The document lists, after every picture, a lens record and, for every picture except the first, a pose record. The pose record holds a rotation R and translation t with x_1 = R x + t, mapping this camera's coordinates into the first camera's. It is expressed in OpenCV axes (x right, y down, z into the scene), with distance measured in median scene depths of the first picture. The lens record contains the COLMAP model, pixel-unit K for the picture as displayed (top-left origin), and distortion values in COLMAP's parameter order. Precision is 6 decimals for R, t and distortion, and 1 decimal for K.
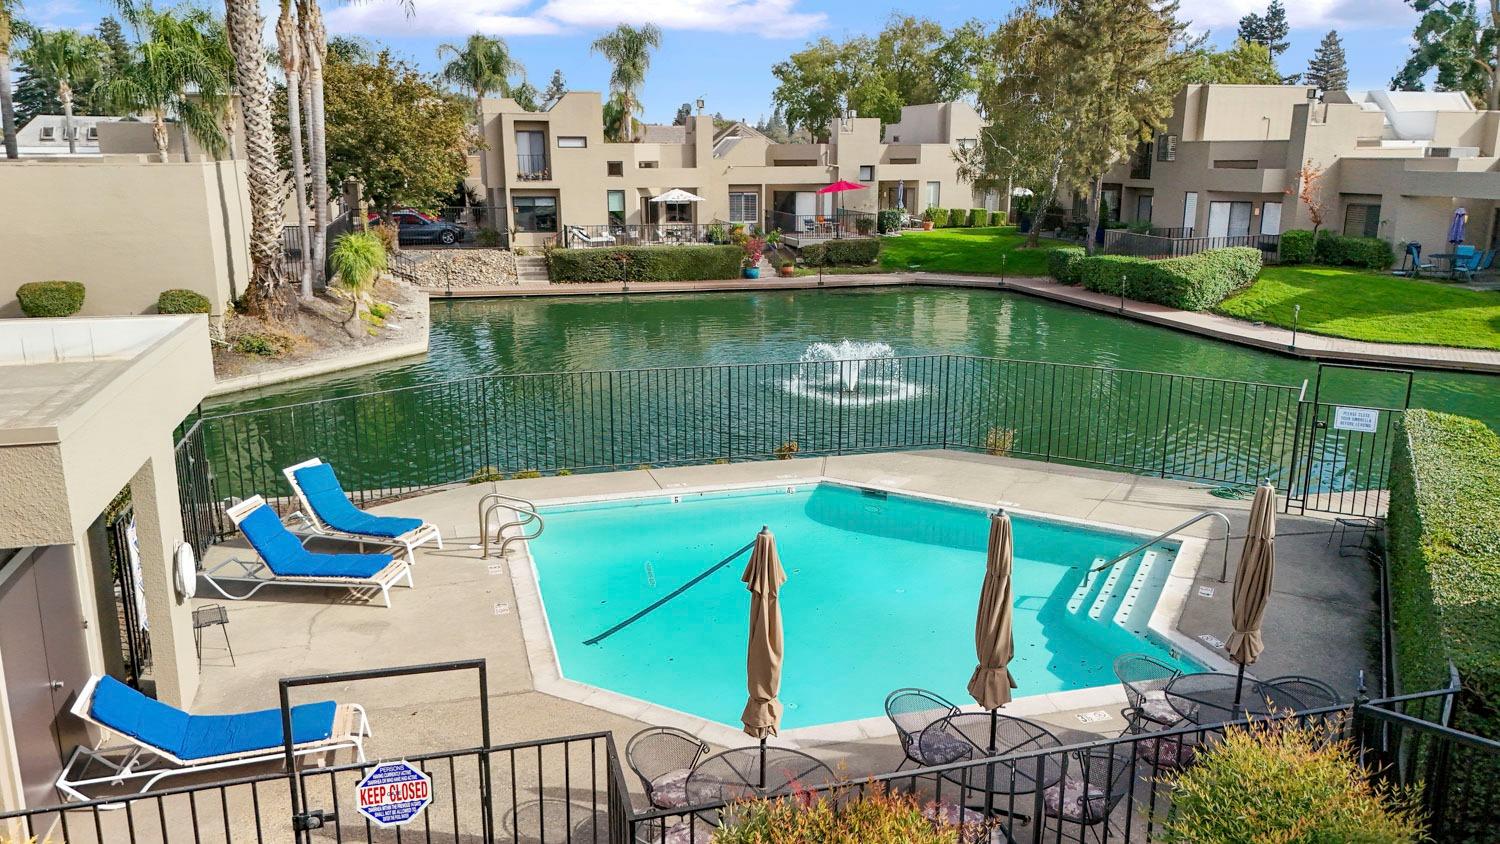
lens RADIAL K [[1099.8, 0, 750.2], [0, 1099.8, 420.7], [0, 0, 1]] dist [0.026050, -0.010842]
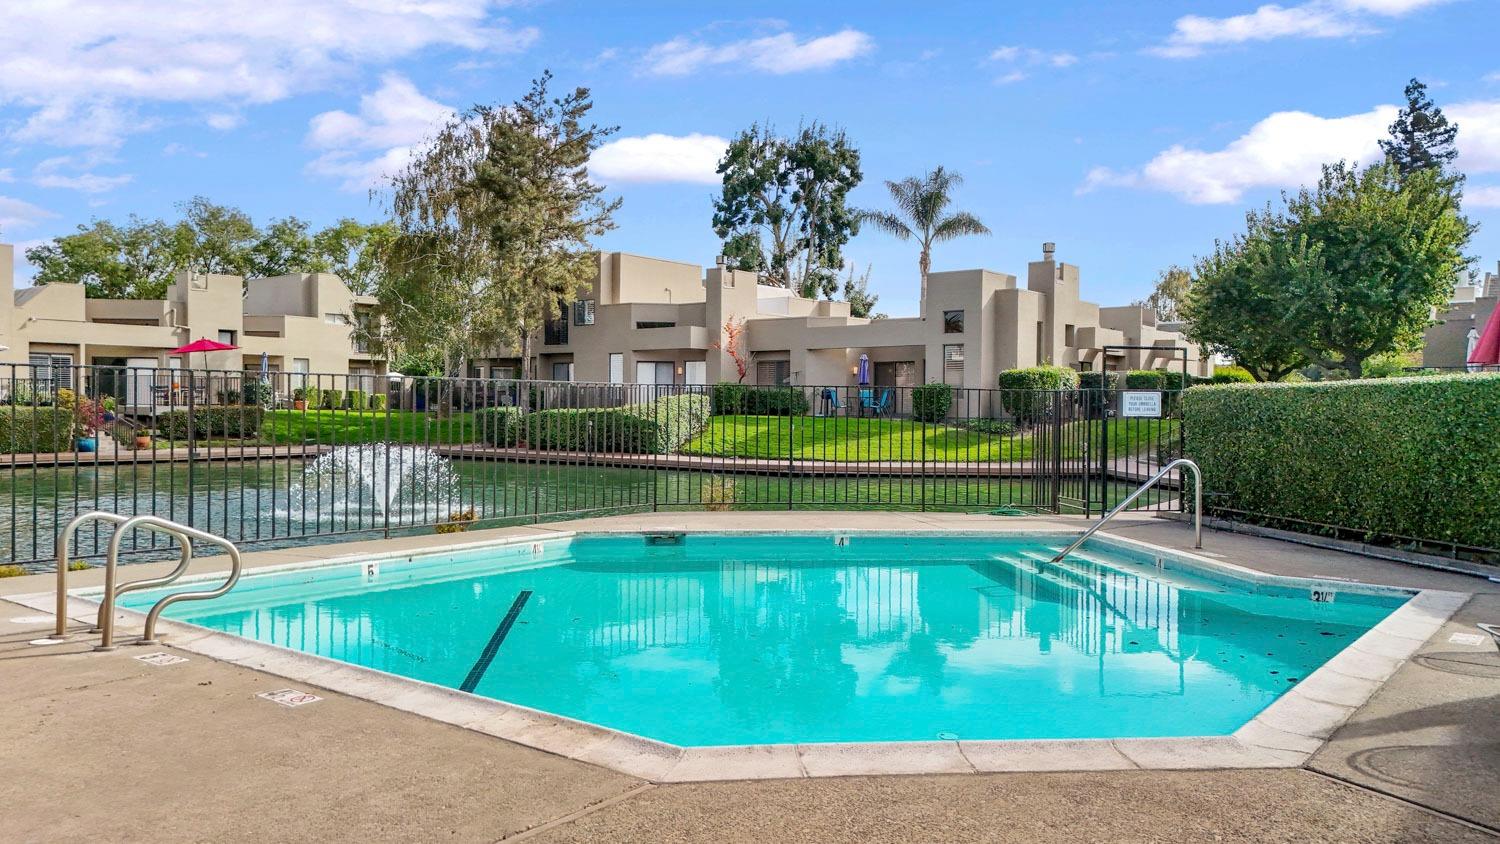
lens RADIAL K [[1099.8, 0, 746.3], [0, 1099.8, 427.2], [0, 0, 1]] dist [0.026050, -0.010842]
pose [[0.800777, 0.000925, 0.598962, -0.090005], [0.132552, 0.974930, -0.178720, 0.046045], [-0.584111, 0.222509, 0.780579, 0.157218]]
